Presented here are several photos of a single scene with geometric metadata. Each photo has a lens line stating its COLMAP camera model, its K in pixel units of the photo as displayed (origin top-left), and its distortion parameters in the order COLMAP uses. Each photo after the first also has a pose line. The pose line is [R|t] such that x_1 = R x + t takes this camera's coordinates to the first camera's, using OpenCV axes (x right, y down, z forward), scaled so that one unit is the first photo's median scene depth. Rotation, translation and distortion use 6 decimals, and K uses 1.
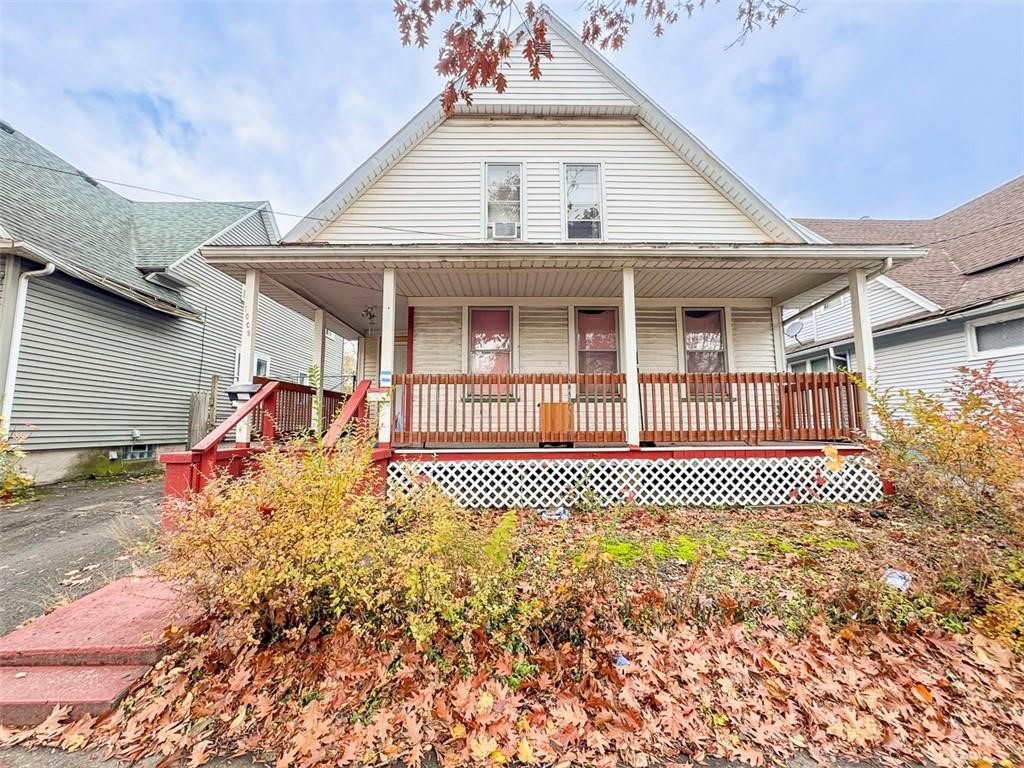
lens RADIAL K [[418.0, 0, 507.0], [0, 418.0, 382.6], [0, 0, 1]] dist [-0.004058, 0.000439]
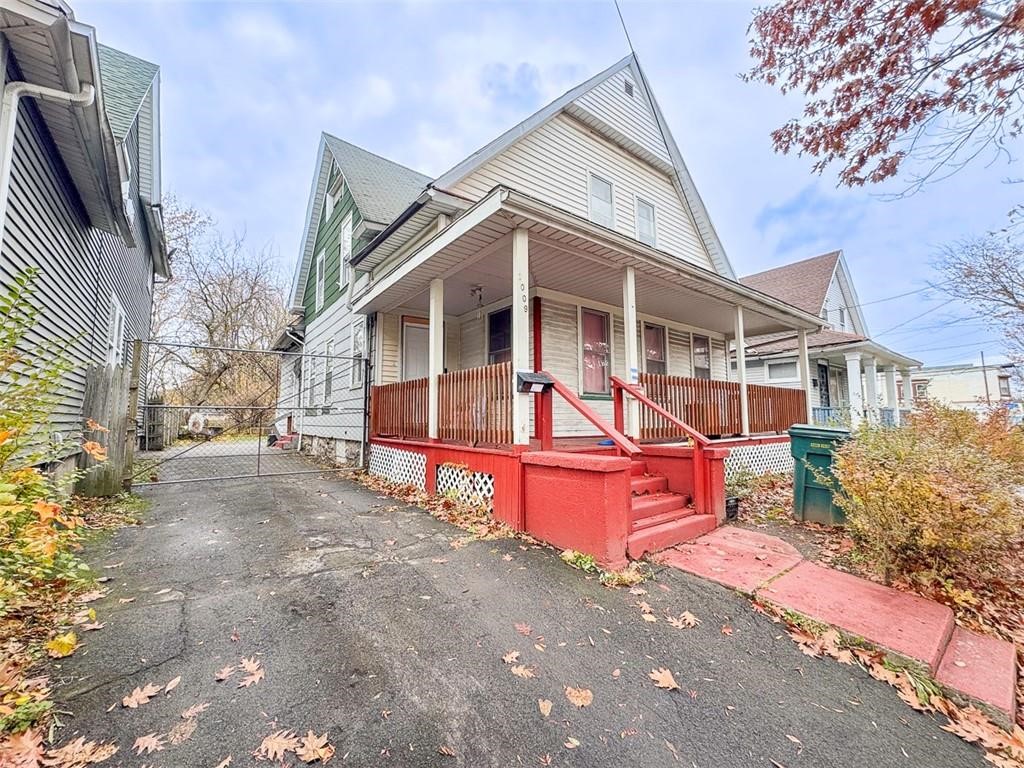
lens RADIAL K [[418.0, 0, 511.4], [0, 418.0, 387.7], [0, 0, 1]] dist [-0.004058, 0.000439]
pose [[0.798232, 0.046741, 0.600534, -0.845792], [-0.063953, 0.997926, 0.007336, 0.022572], [-0.598946, -0.044262, 0.799565, 0.263606]]
